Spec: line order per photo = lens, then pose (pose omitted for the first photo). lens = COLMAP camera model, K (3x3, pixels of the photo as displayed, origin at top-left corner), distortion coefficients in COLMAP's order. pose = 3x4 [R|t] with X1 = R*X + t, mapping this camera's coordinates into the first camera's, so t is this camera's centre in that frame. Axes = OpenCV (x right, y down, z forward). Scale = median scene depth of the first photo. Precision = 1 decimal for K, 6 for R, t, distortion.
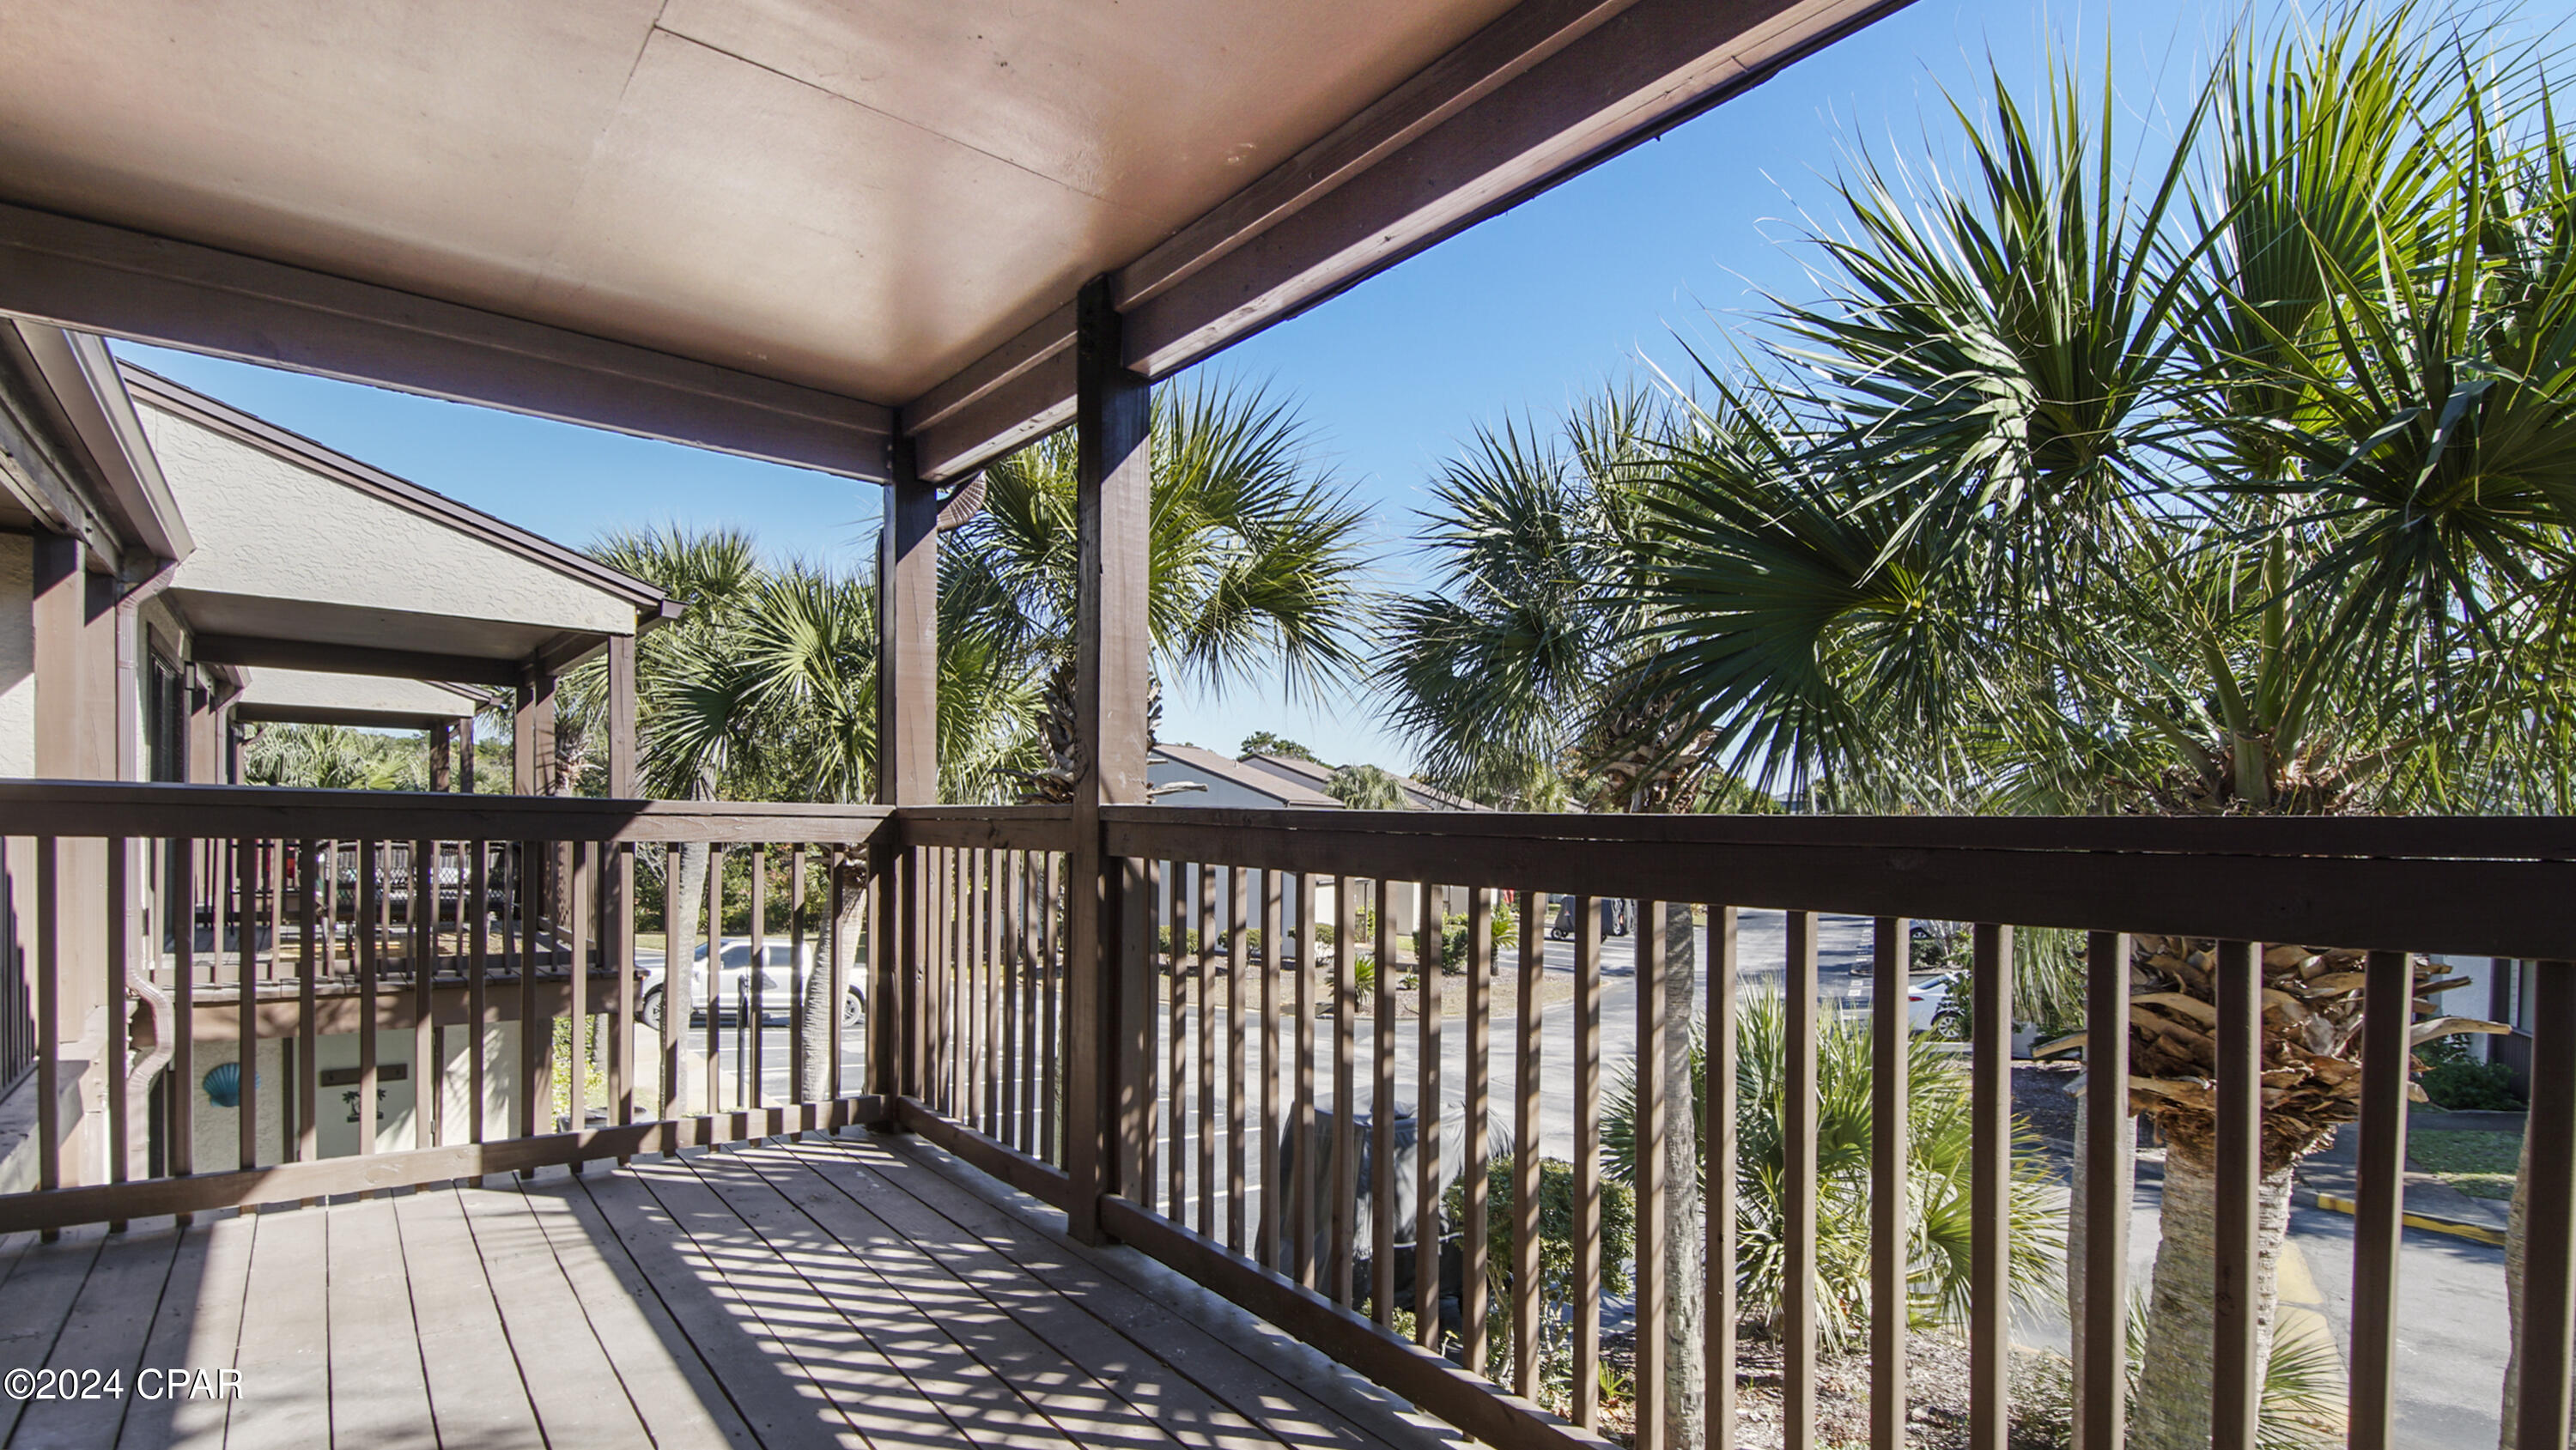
lens RADIAL K [[1257.7, 0, 1278.4], [0, 1257.7, 767.5], [0, 0, 1]] dist [0.003127, 0.000149]
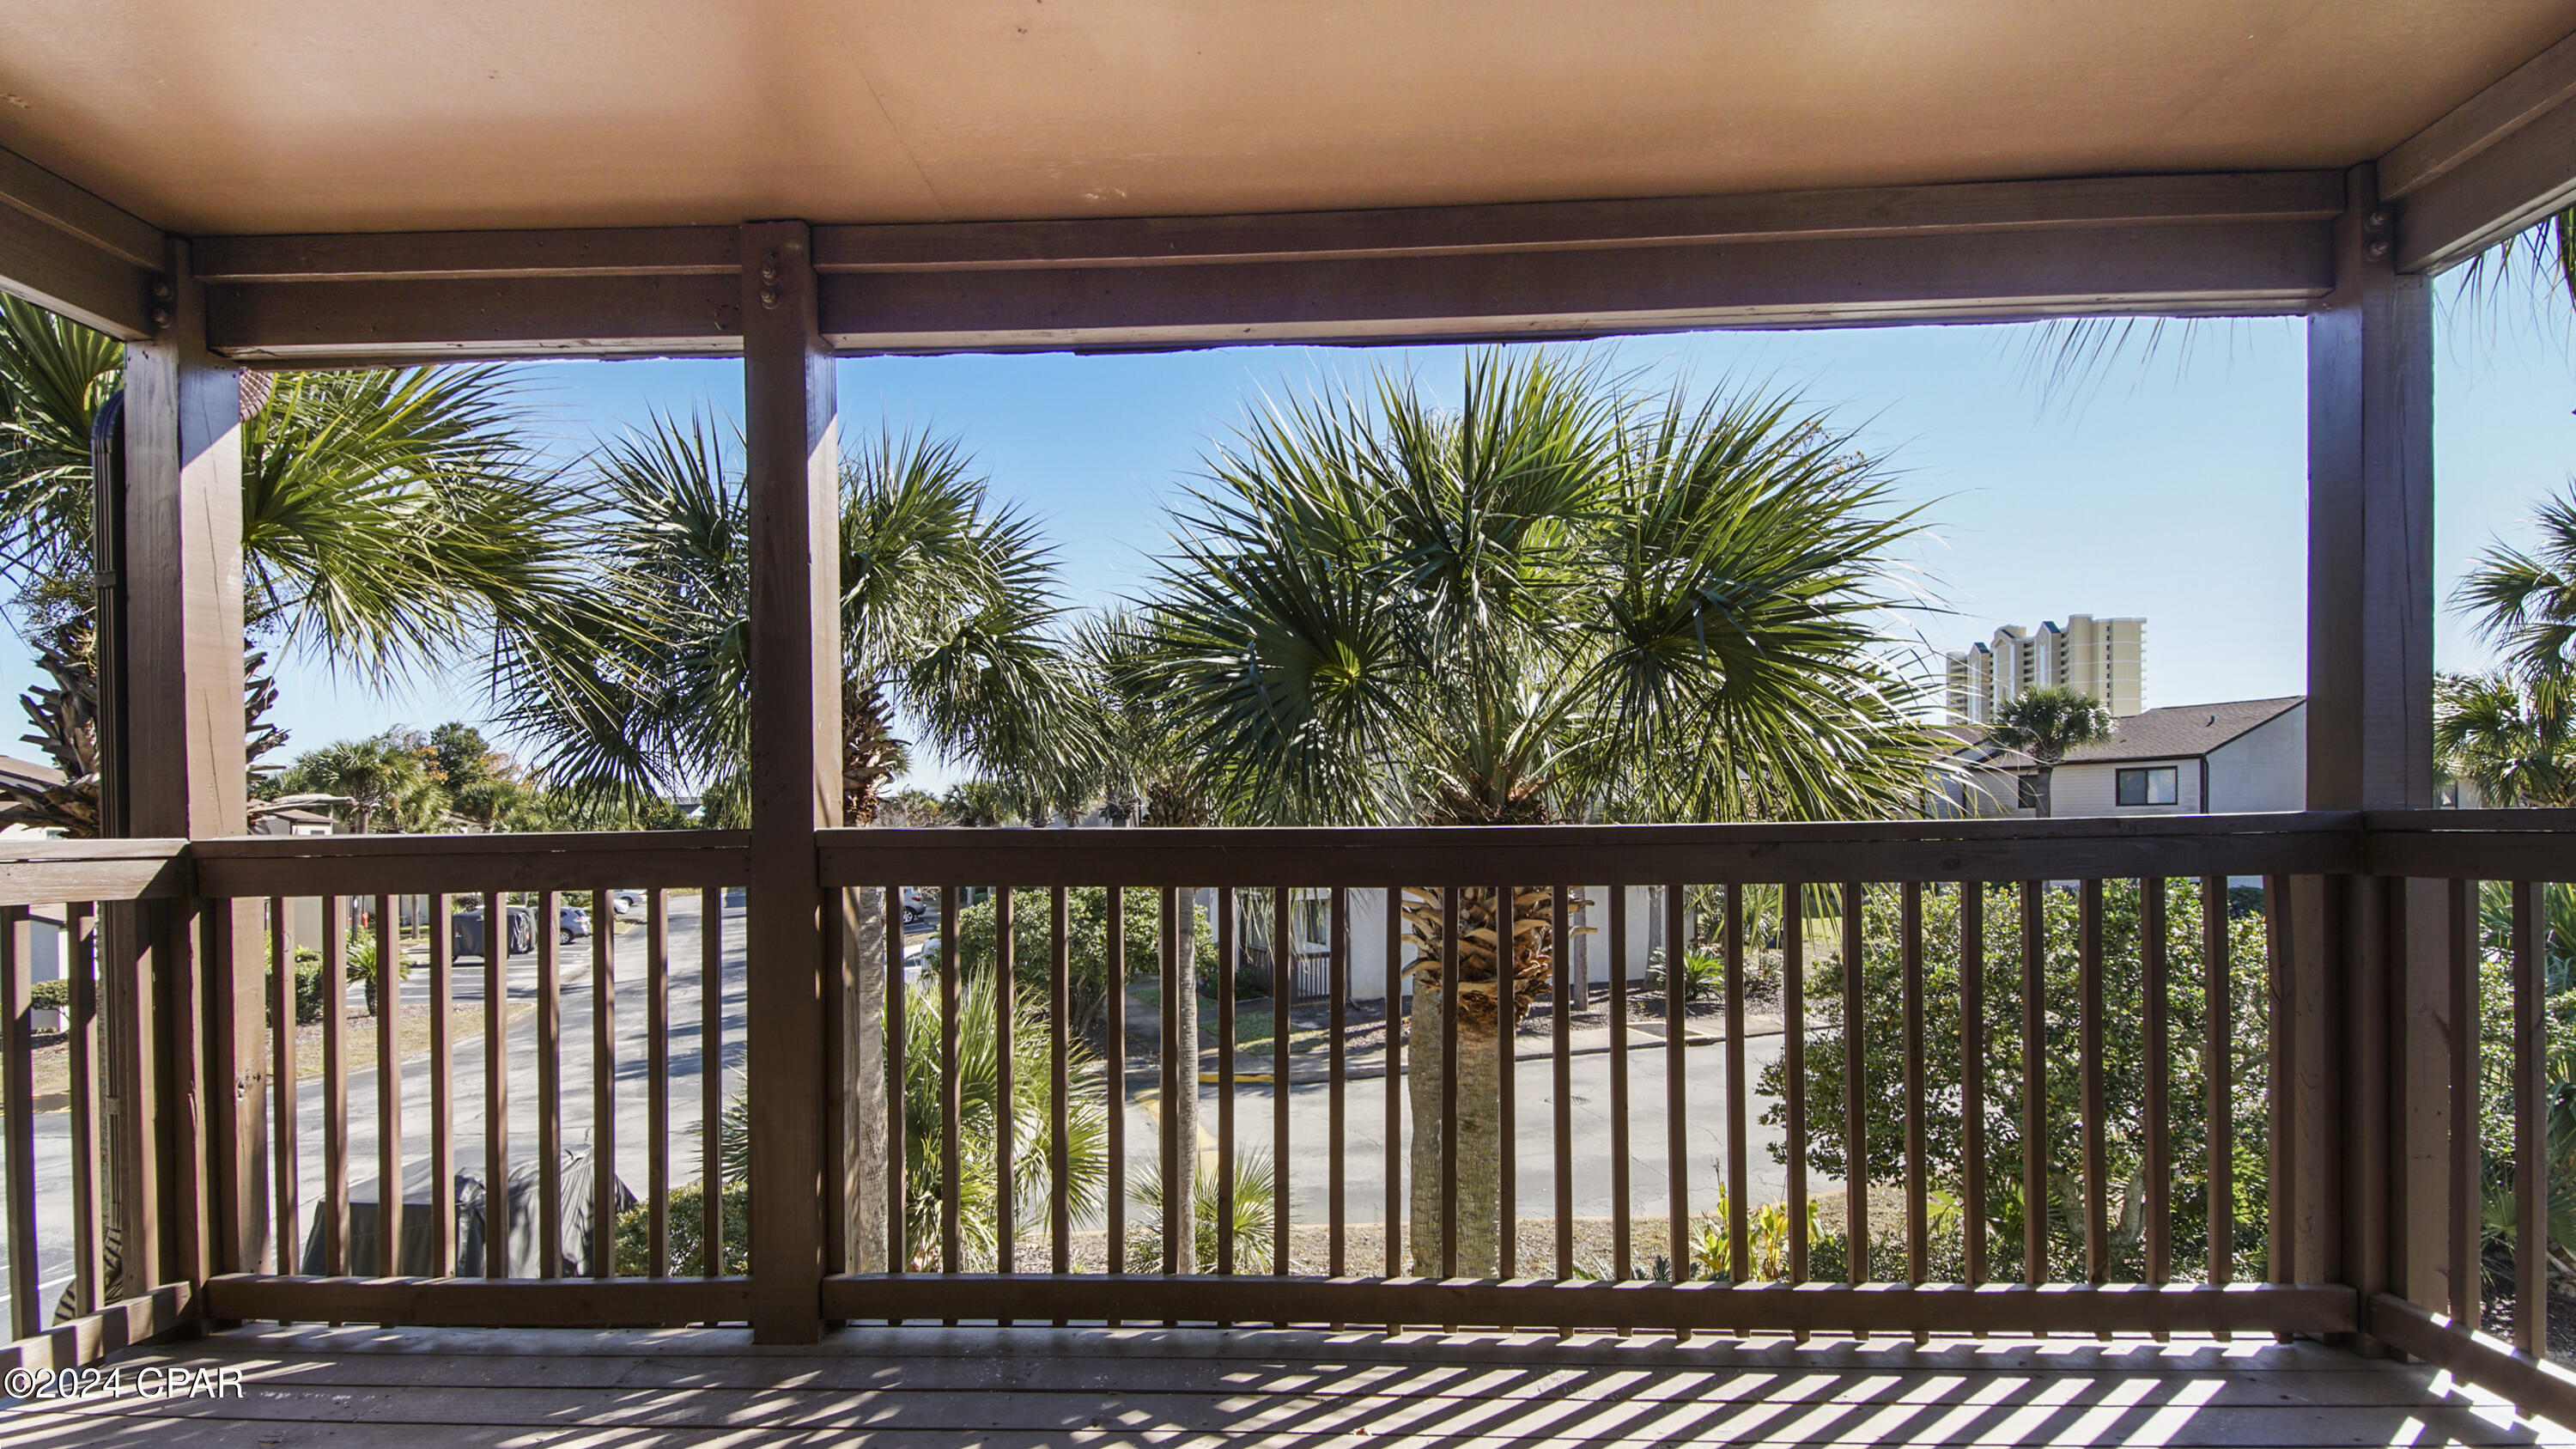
lens RADIAL K [[1141.8, 0, 1286.2], [0, 1141.8, 810.7], [0, 0, 1]] dist [0.010097, -0.000051]
pose [[0.631635, -0.013236, 0.775153, -0.247582], [-0.009428, 0.999649, 0.024752, -0.001827], [-0.775208, -0.022943, 0.631289, 0.120751]]
